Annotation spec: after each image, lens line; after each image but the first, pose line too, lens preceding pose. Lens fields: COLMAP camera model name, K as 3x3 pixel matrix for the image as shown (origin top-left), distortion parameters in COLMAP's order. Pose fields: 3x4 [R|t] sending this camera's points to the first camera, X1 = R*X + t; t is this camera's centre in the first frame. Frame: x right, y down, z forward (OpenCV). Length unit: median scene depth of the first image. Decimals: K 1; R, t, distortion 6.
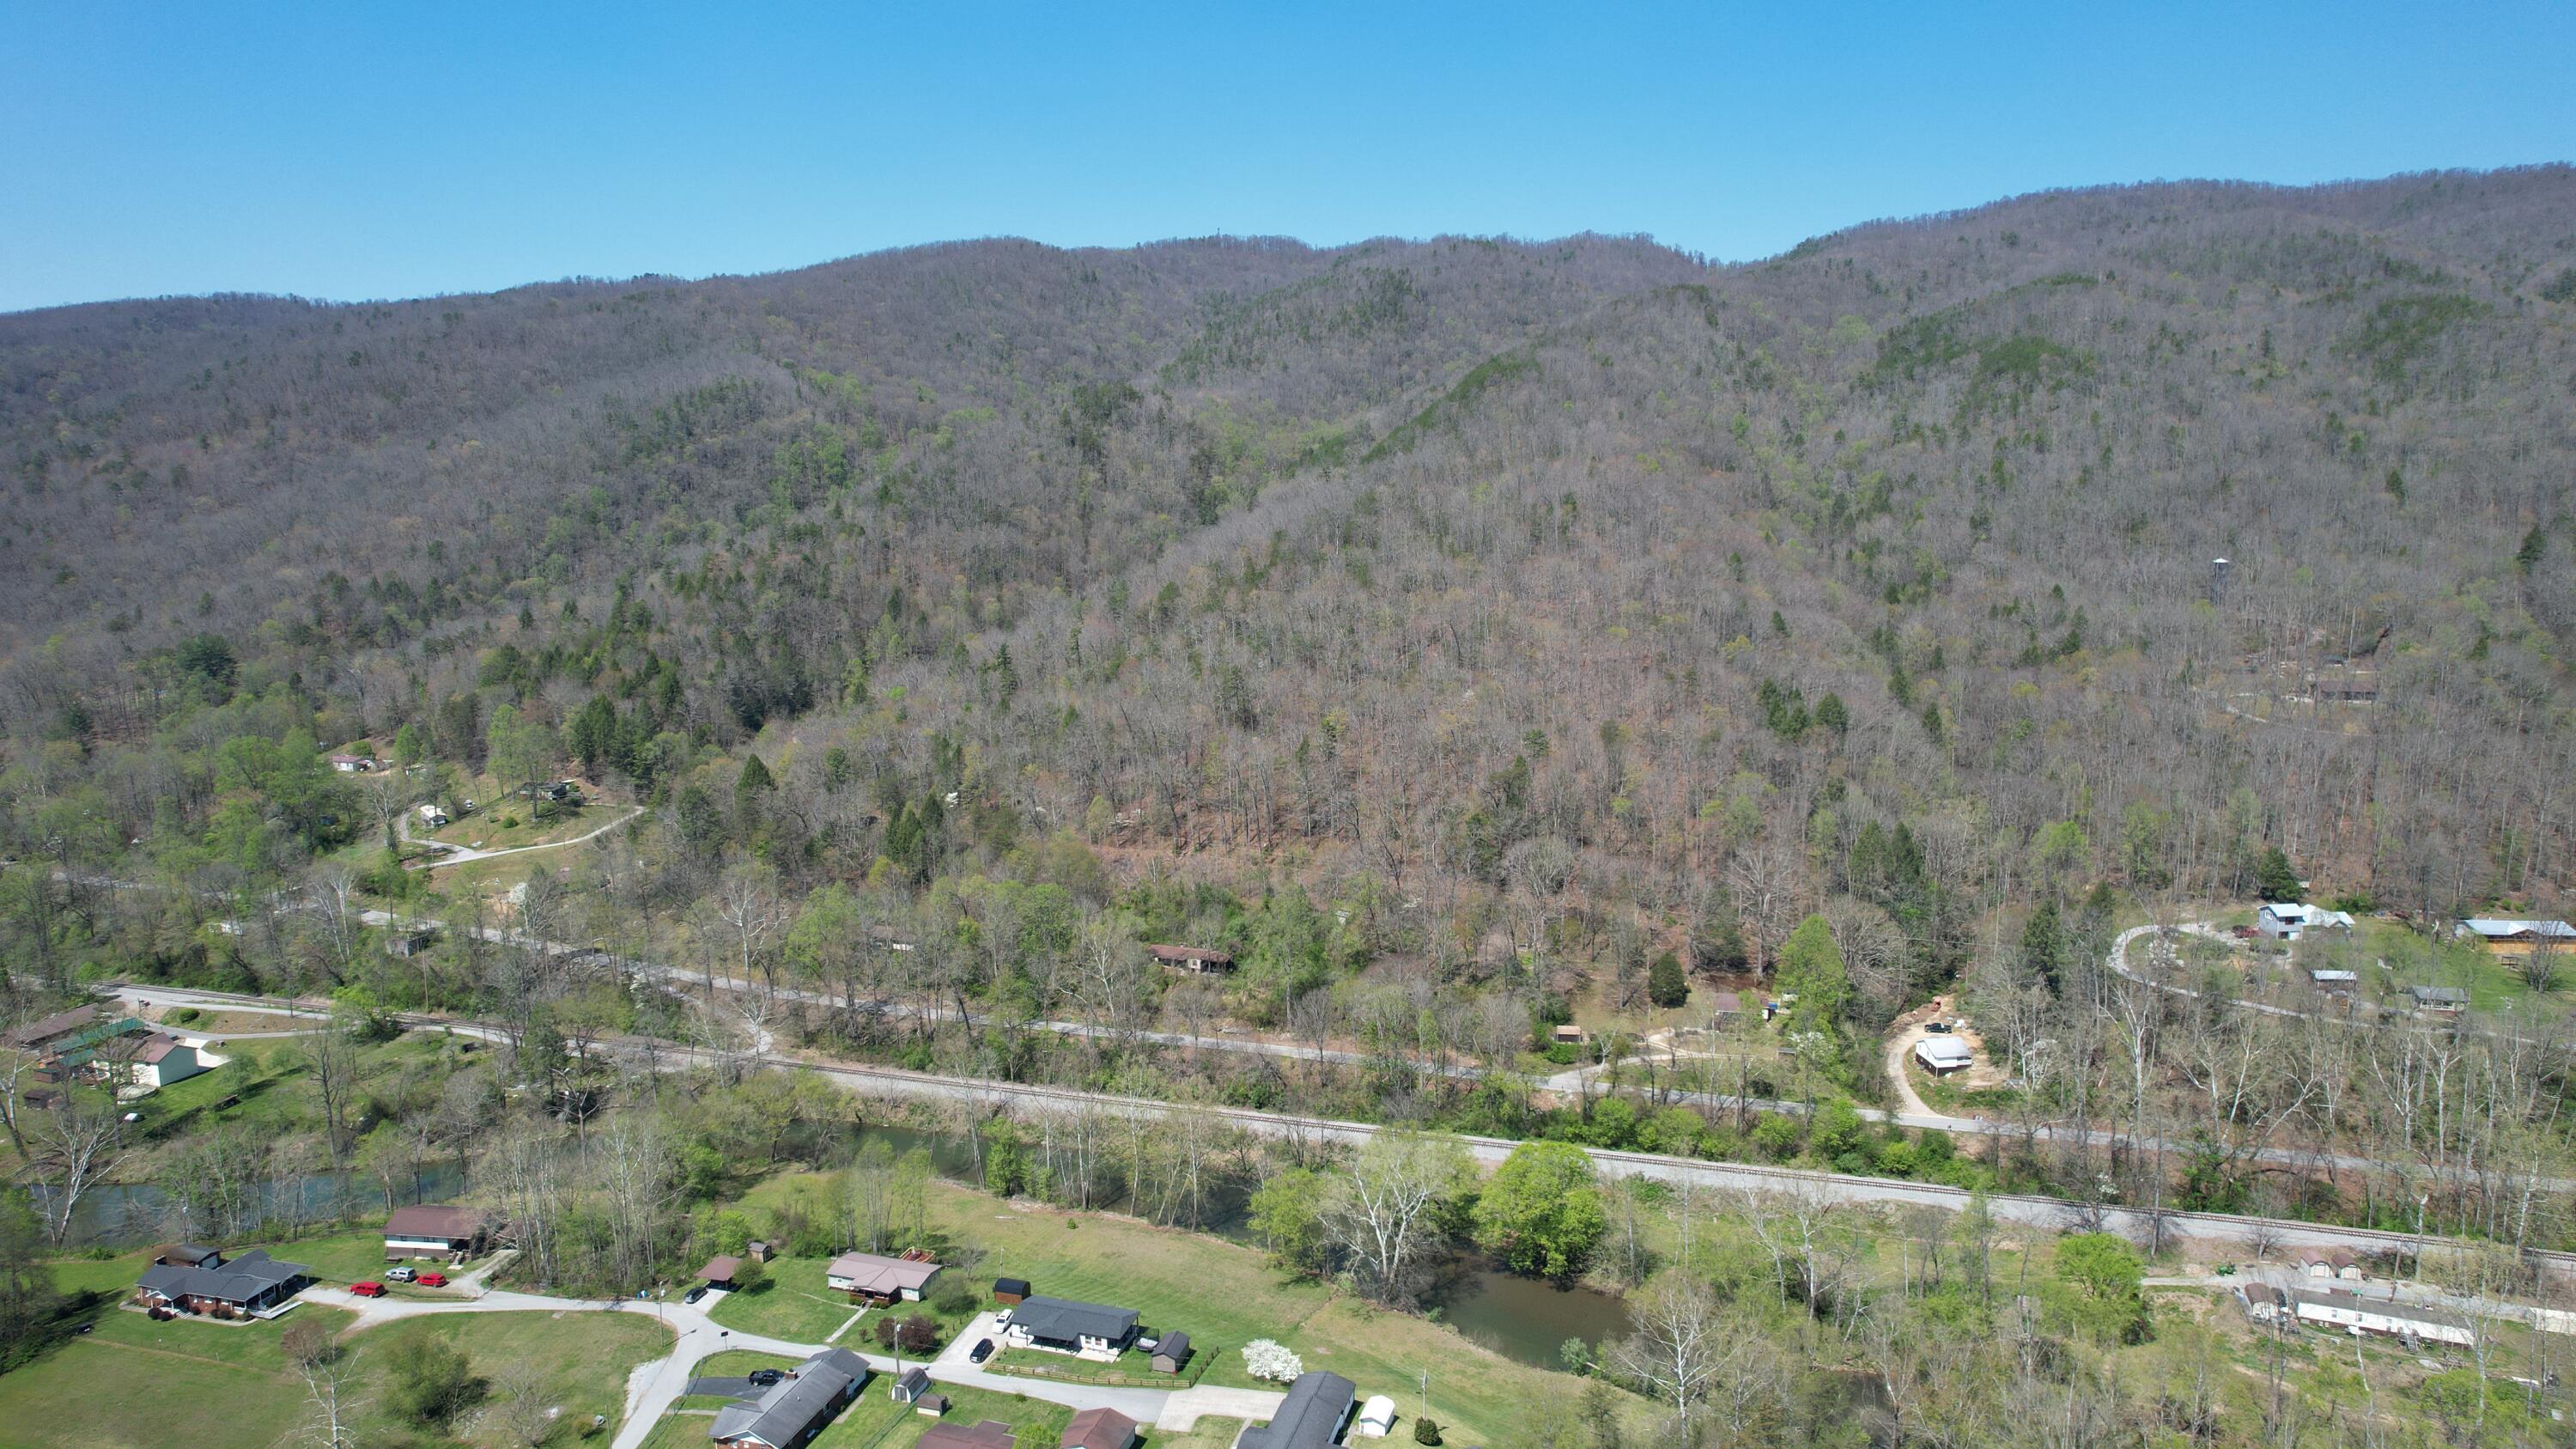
lens RADIAL K [[1677.5, 0, 1285.6], [0, 1677.5, 739.1], [0, 0, 1]] dist [-0.062013, 0.054016]
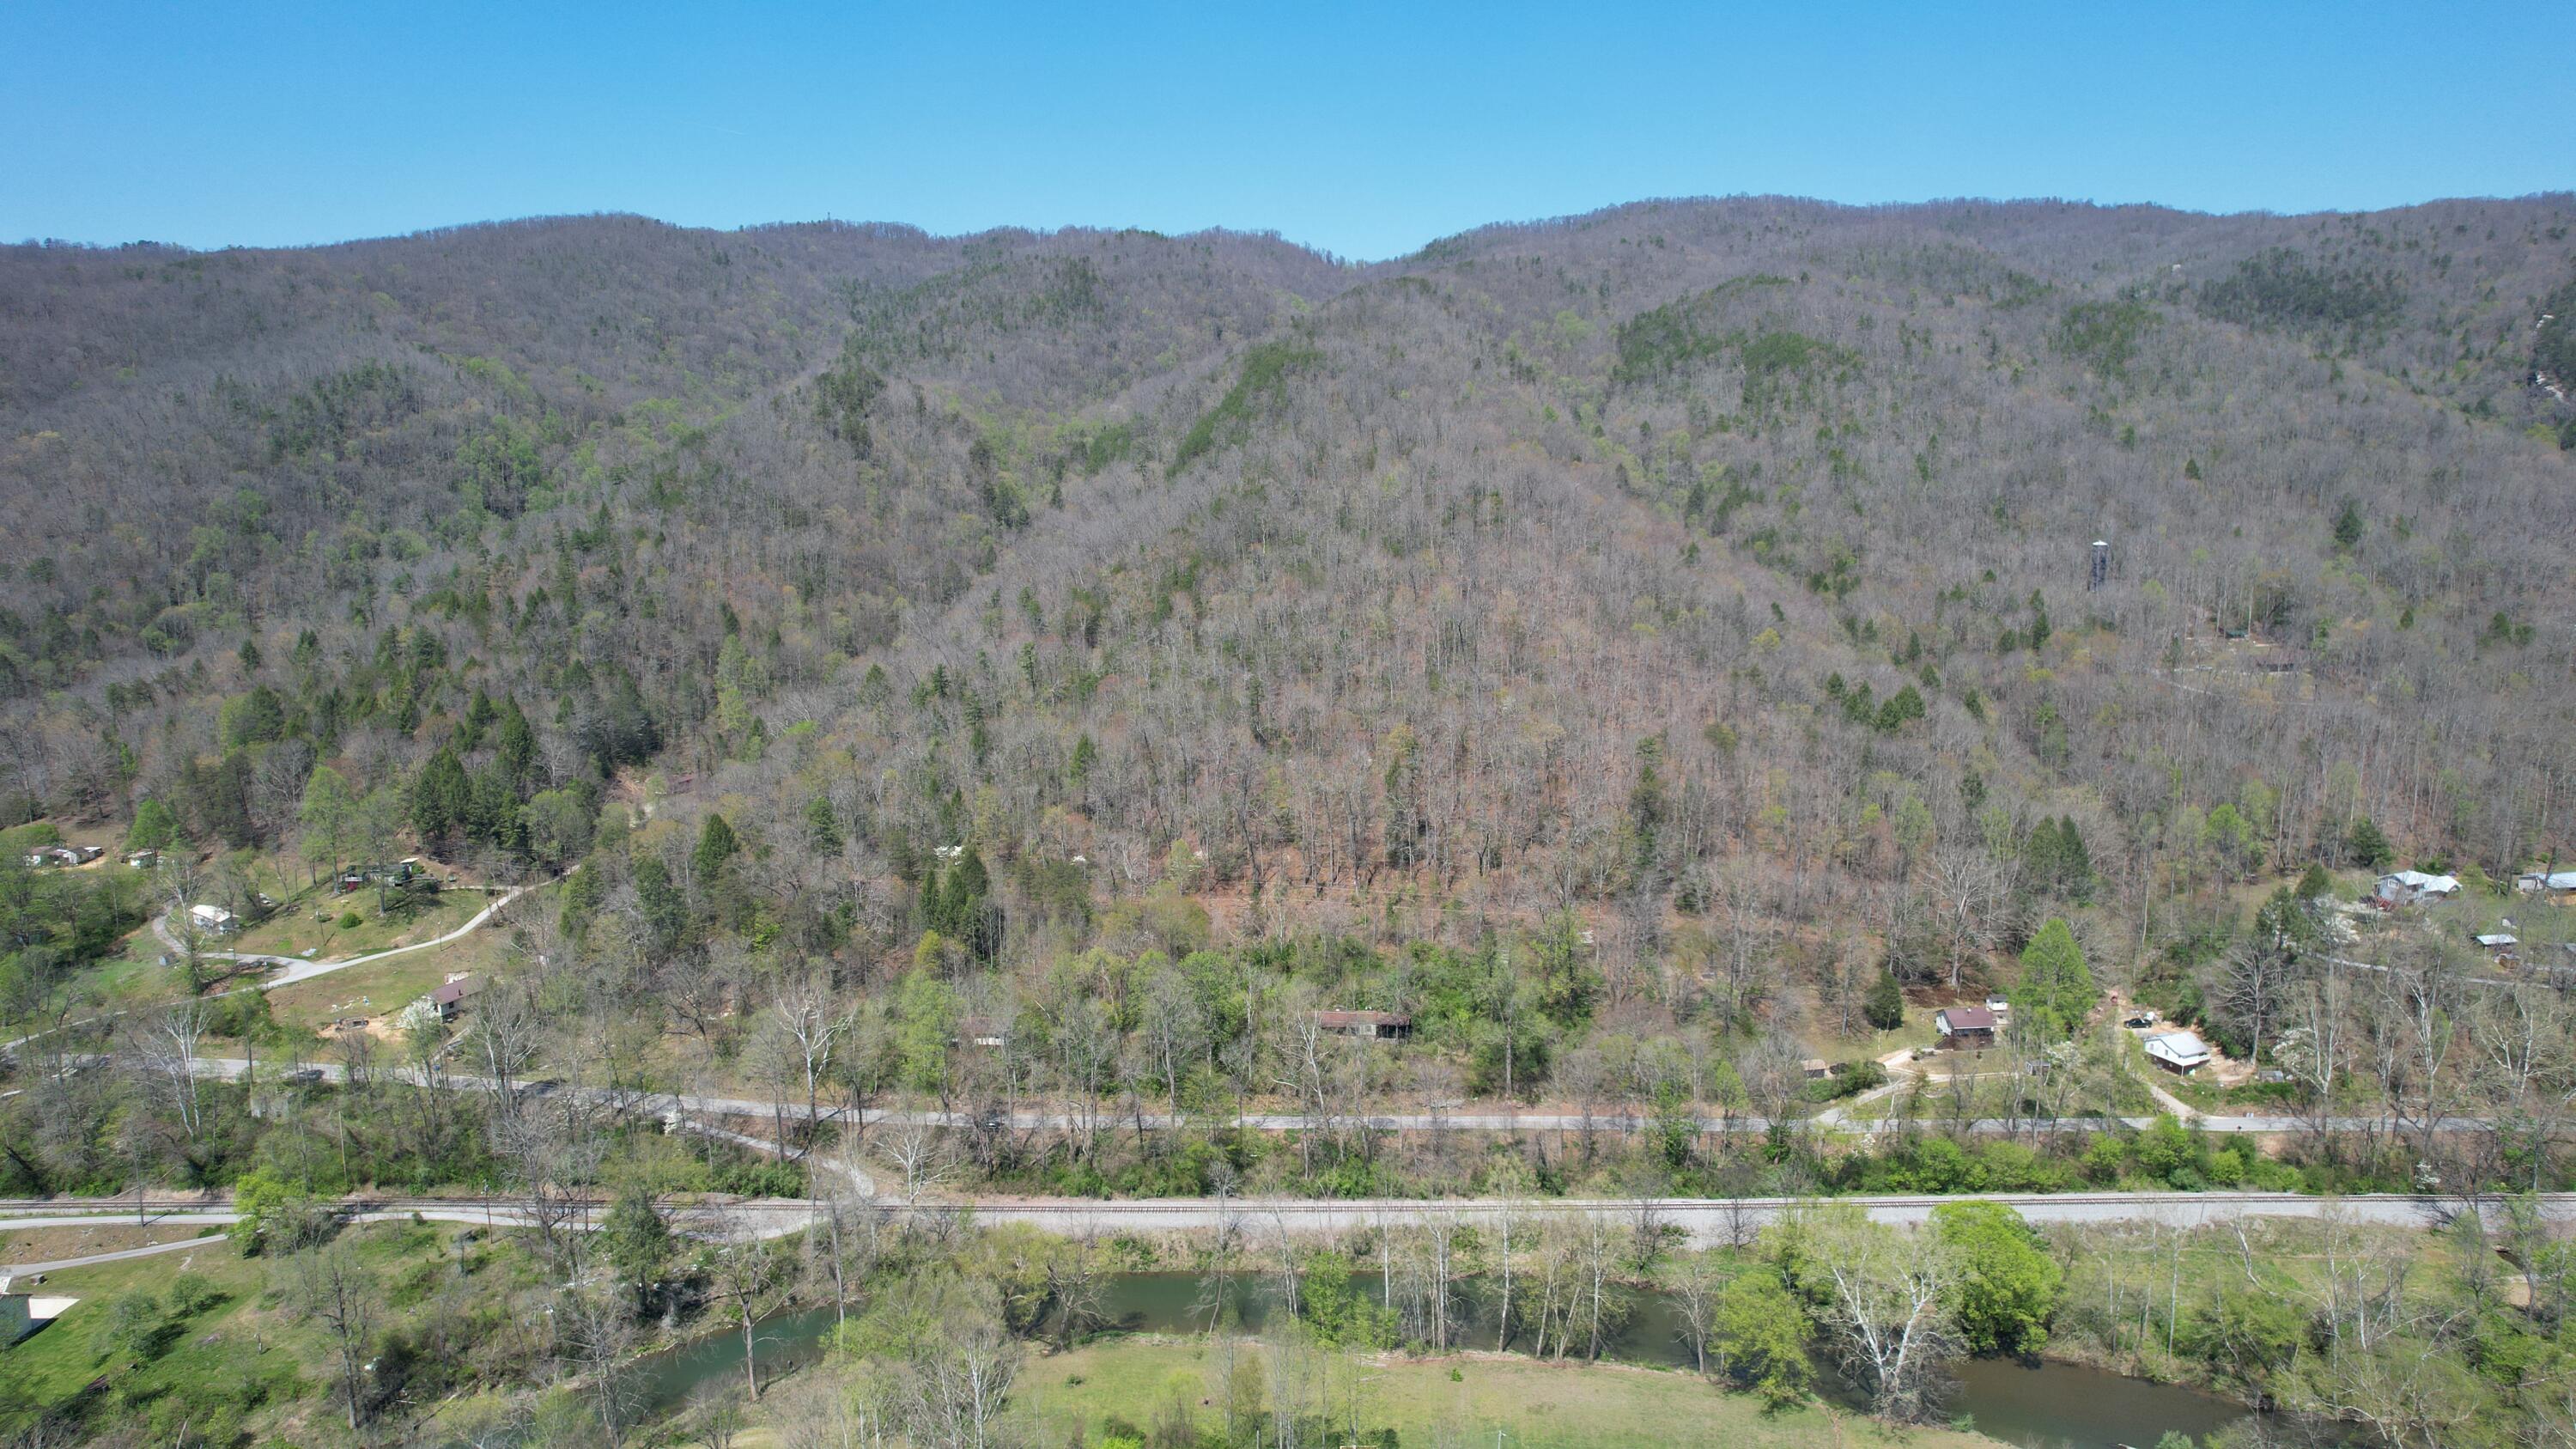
lens RADIAL K [[1677.5, 0, 1292.9], [0, 1677.5, 721.7], [0, 0, 1]] dist [-0.062013, 0.054016]
pose [[0.961000, -0.045844, 0.272721, -0.125005], [0.048542, 0.998816, -0.003150, -0.009062], [-0.272254, 0.016266, 0.962088, 0.070826]]
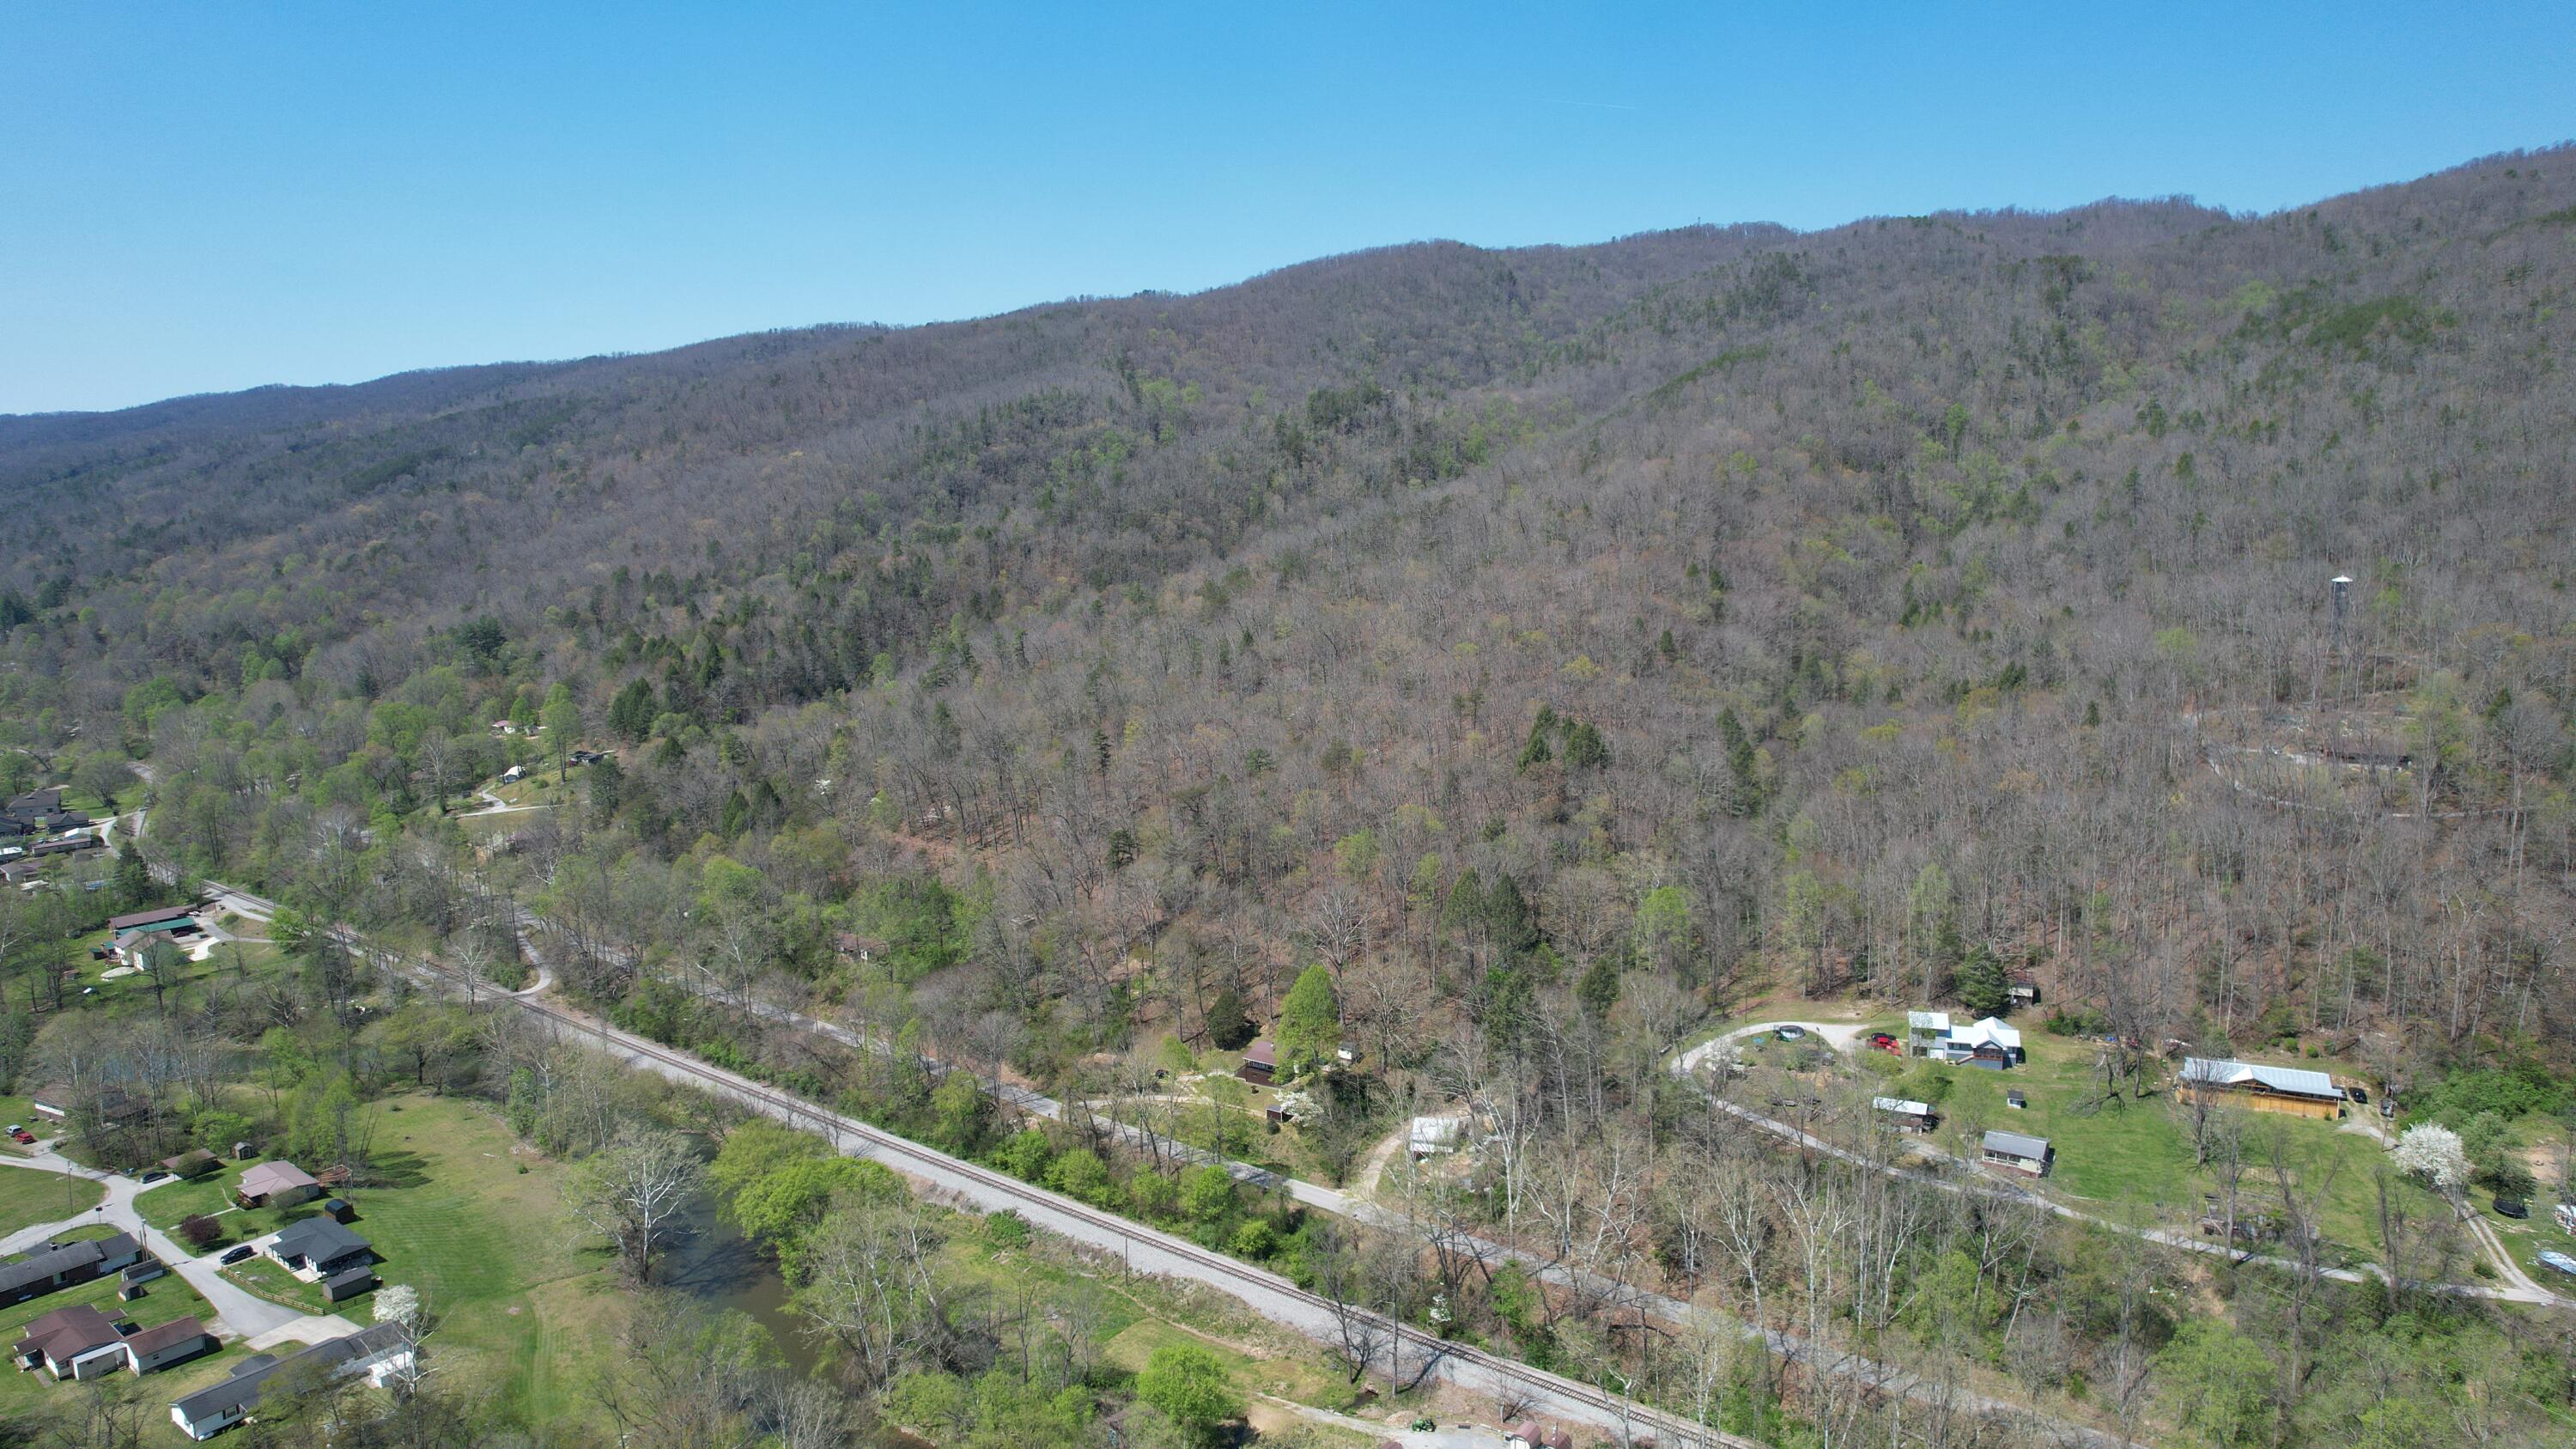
lens RADIAL K [[1677.5, 0, 1277.3], [0, 1677.5, 725.0], [0, 0, 1]] dist [-0.062013, 0.054016]
pose [[0.928057, 0.045699, -0.369624, 0.221758], [-0.048039, 0.998841, 0.002876, -0.010045], [0.369328, 0.015087, 0.929177, 0.047469]]
